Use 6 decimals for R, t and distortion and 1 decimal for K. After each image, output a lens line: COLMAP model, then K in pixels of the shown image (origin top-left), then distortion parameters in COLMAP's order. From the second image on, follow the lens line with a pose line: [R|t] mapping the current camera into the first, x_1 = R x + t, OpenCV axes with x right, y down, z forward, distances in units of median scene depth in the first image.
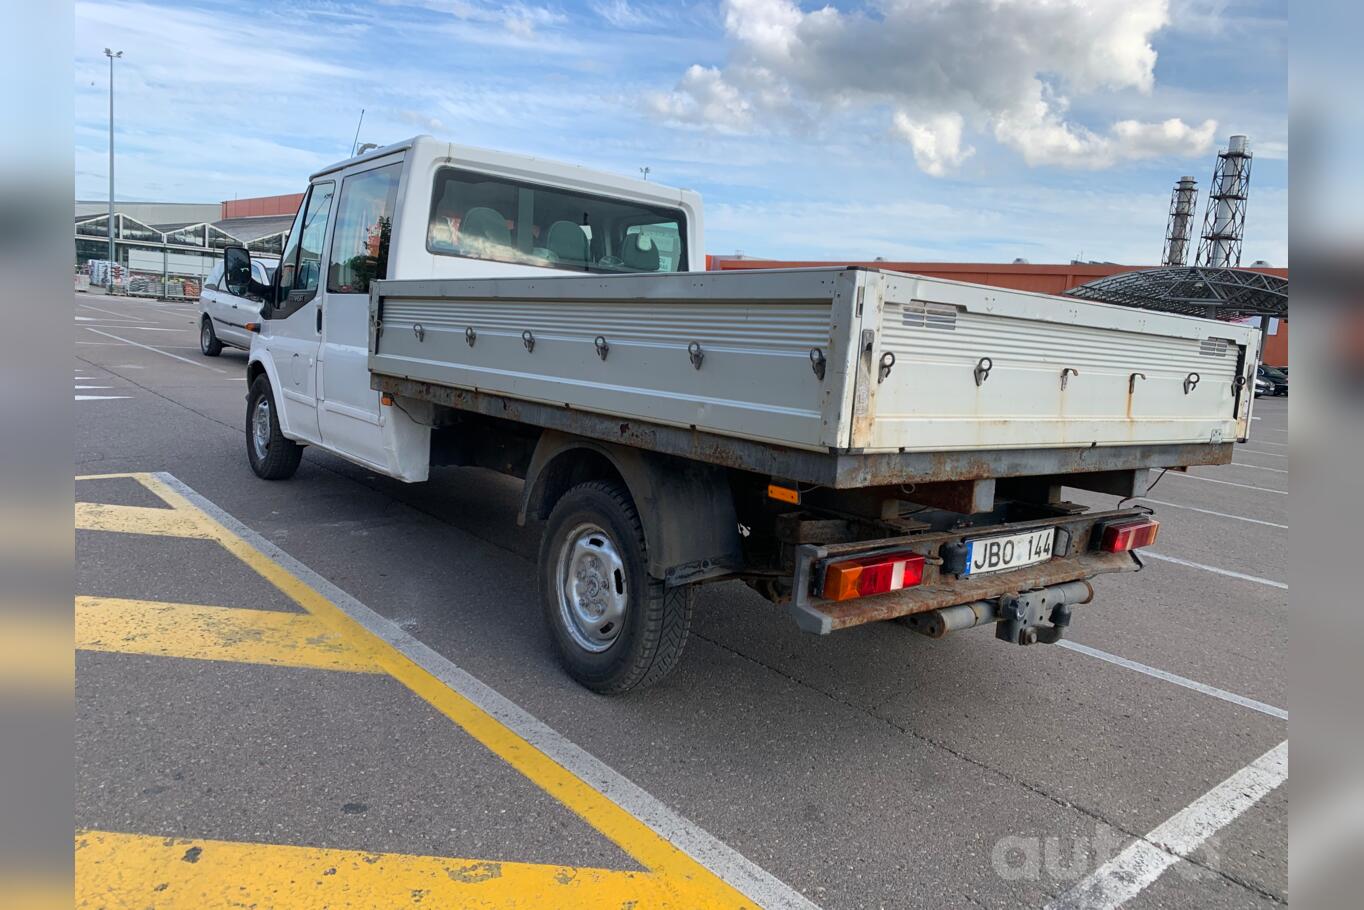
lens RADIAL K [[947.1, 0, 670.6], [0, 947.1, 424.9], [0, 0, 1]] dist [0.075661, -0.096165]
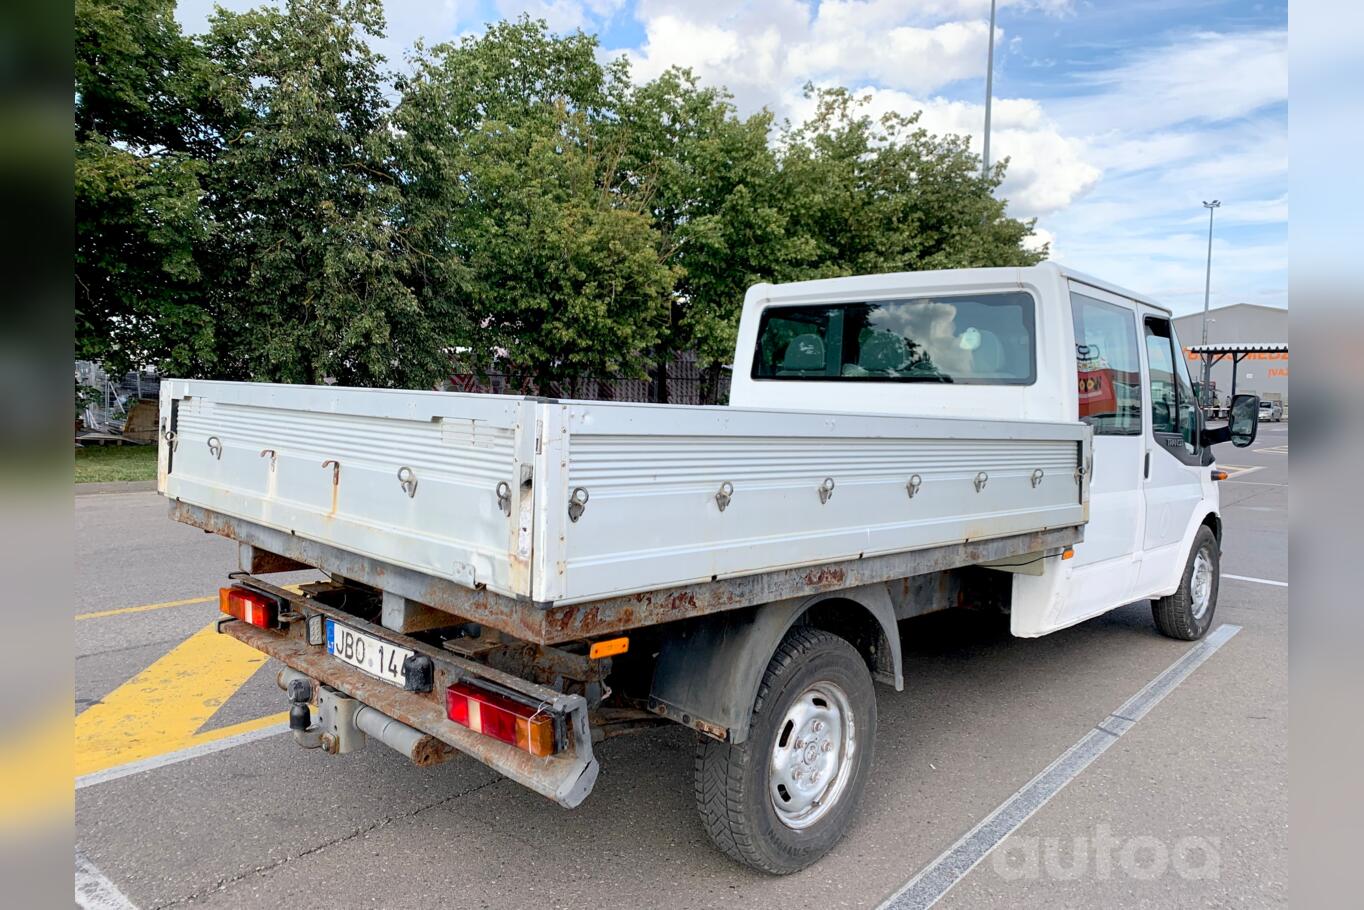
lens RADIAL K [[938.6, 0, 687.8], [0, 938.6, 449.9], [0, 0, 1]] dist [0.048615, -0.063582]
pose [[0.137712, -0.012984, -0.990387, 1.230156], [-0.125418, 0.991637, -0.030440, -0.070147], [0.982500, 0.128404, 0.134932, 1.083191]]
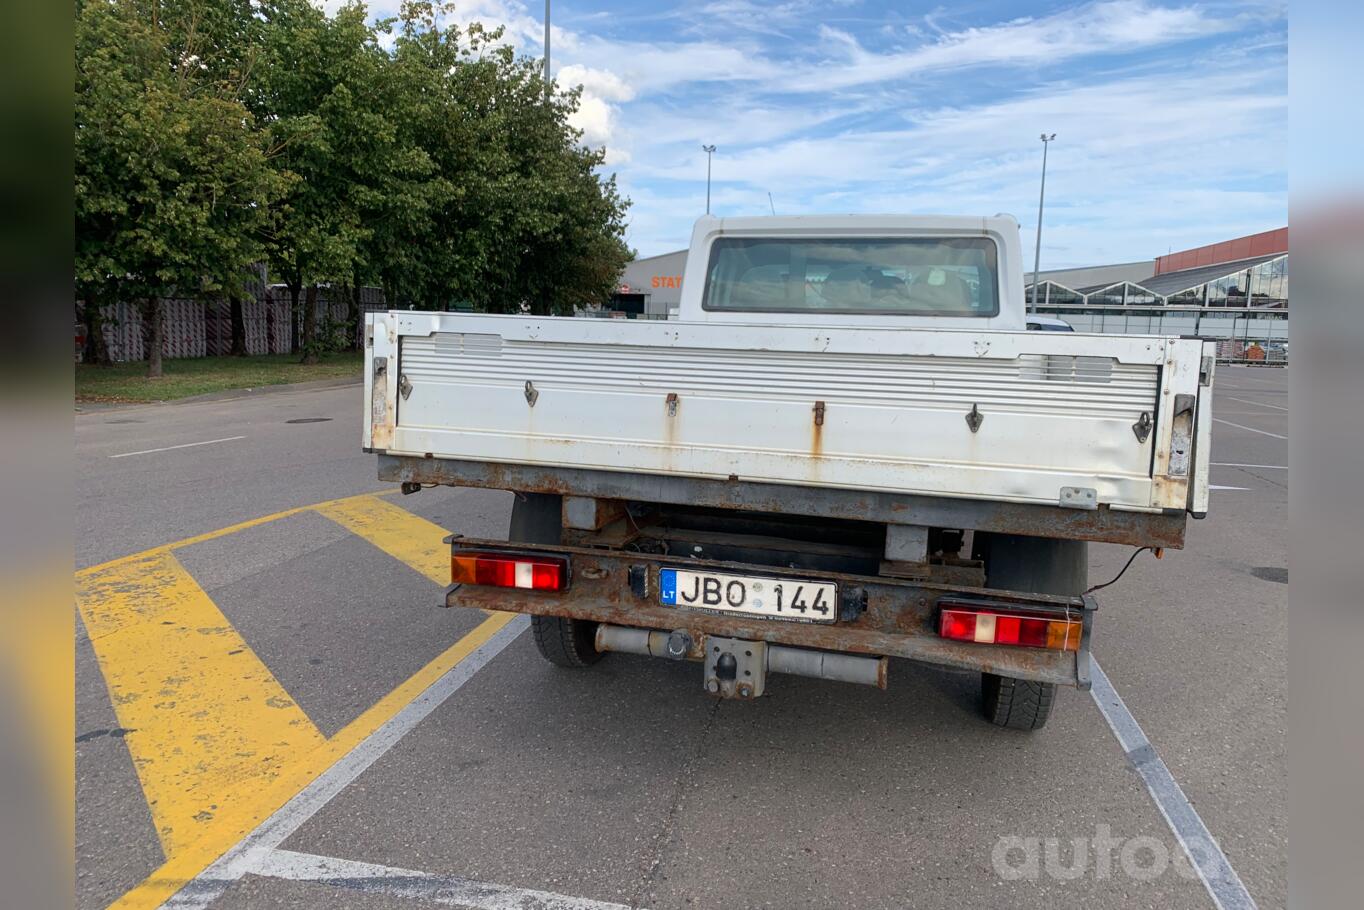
lens RADIAL K [[947.1, 0, 670.6], [0, 947.1, 424.9], [0, 0, 1]] dist [0.075661, -0.096165]
pose [[0.588885, 0.021792, -0.807923, 0.981000], [-0.069927, 0.997262, -0.024070, -0.003239], [0.805186, 0.070670, 0.588797, 0.366738]]
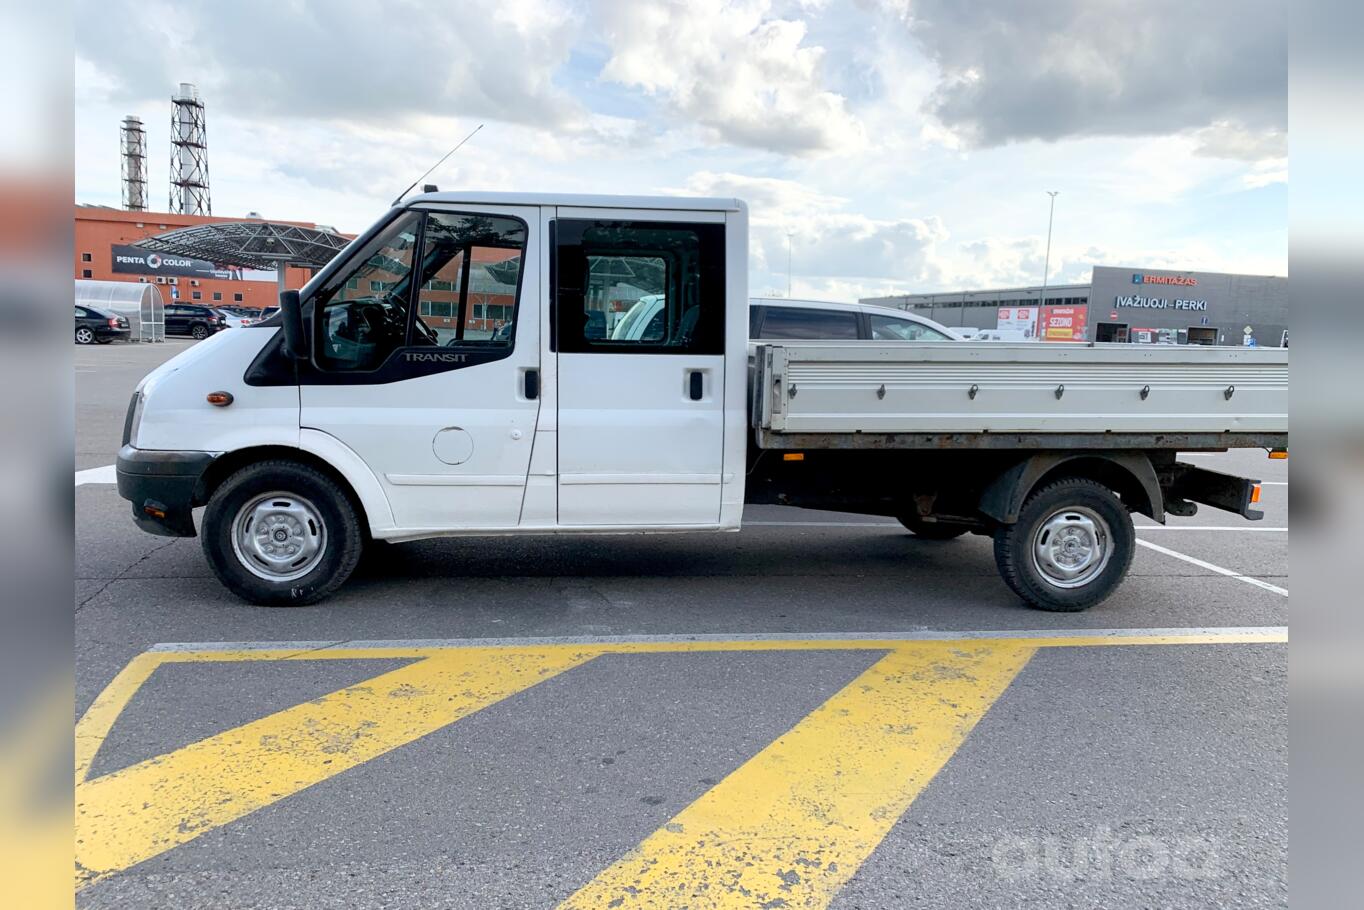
lens RADIAL K [[938.6, 0, 687.8], [0, 938.6, 449.9], [0, 0, 1]] dist [0.048615, -0.063582]
pose [[0.505322, -0.168282, 0.846364, -1.646735], [0.091982, 0.985717, 0.141072, -0.252714], [-0.858015, 0.006564, 0.513583, 0.740492]]
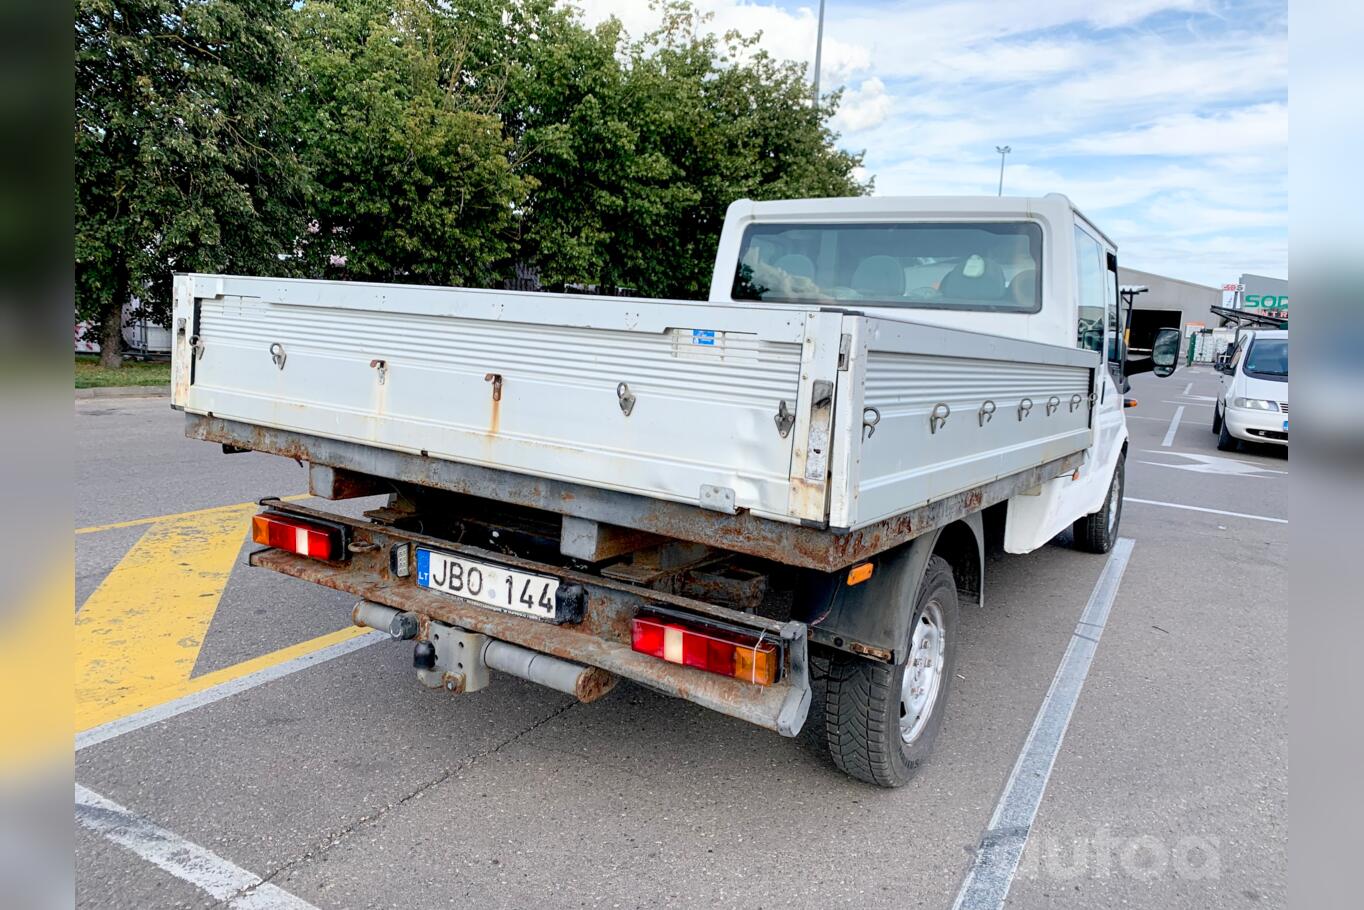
lens RADIAL K [[947.1, 0, 680.5], [0, 947.1, 441.7], [0, 0, 1]] dist [0.007046, -0.002218]
pose [[0.331083, 0.060548, -0.941657, 1.129892], [-0.135738, 0.990616, 0.015971, -0.029041], [0.933788, 0.122531, 0.336195, 0.807443]]
